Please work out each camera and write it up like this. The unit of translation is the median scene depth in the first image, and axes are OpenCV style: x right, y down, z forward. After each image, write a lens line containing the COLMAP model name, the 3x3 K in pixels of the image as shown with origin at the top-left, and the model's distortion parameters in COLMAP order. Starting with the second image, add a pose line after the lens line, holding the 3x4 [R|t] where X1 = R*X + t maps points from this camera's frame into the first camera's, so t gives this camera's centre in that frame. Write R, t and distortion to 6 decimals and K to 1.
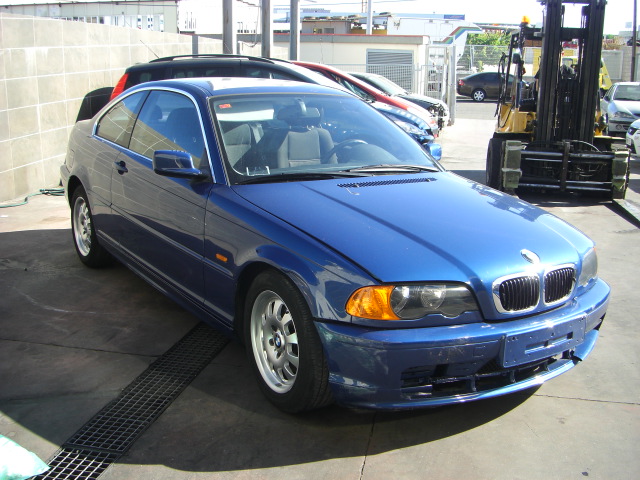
lens RADIAL K [[723.6, 0, 320.0], [0, 723.6, 240.1], [0, 0, 1]] dist [-0.147095, 0.000000]
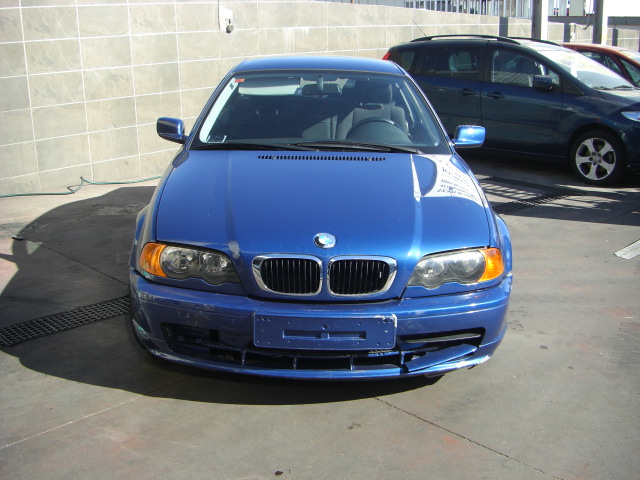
lens RADIAL K [[723.6, 0, 319.1], [0, 723.6, 240.8], [0, 0, 1]] dist [-0.147095, 0.000000]
pose [[0.827310, 0.133156, -0.545735, 0.289304], [-0.119603, 0.990978, 0.060479, -0.011802], [0.548865, 0.015237, 0.835772, 0.073780]]
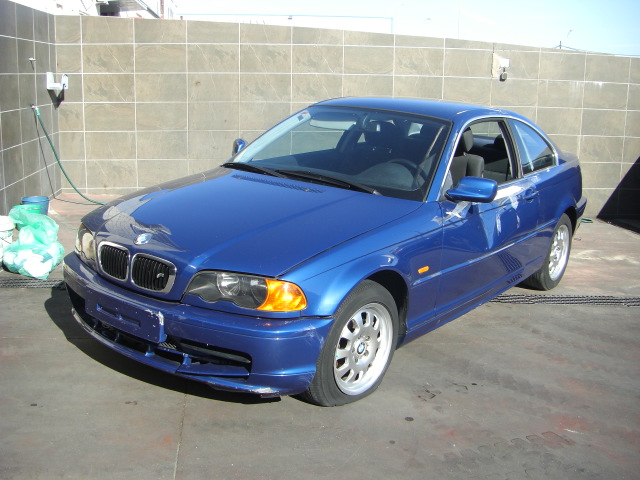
lens RADIAL K [[723.6, 0, 318.1], [0, 723.6, 240.0], [0, 0, 1]] dist [-0.147095, 0.000000]
pose [[0.307975, 0.204744, -0.929102, 0.502595], [-0.270566, 0.955094, 0.120786, -0.064883], [0.912110, 0.214184, 0.349542, 0.308662]]
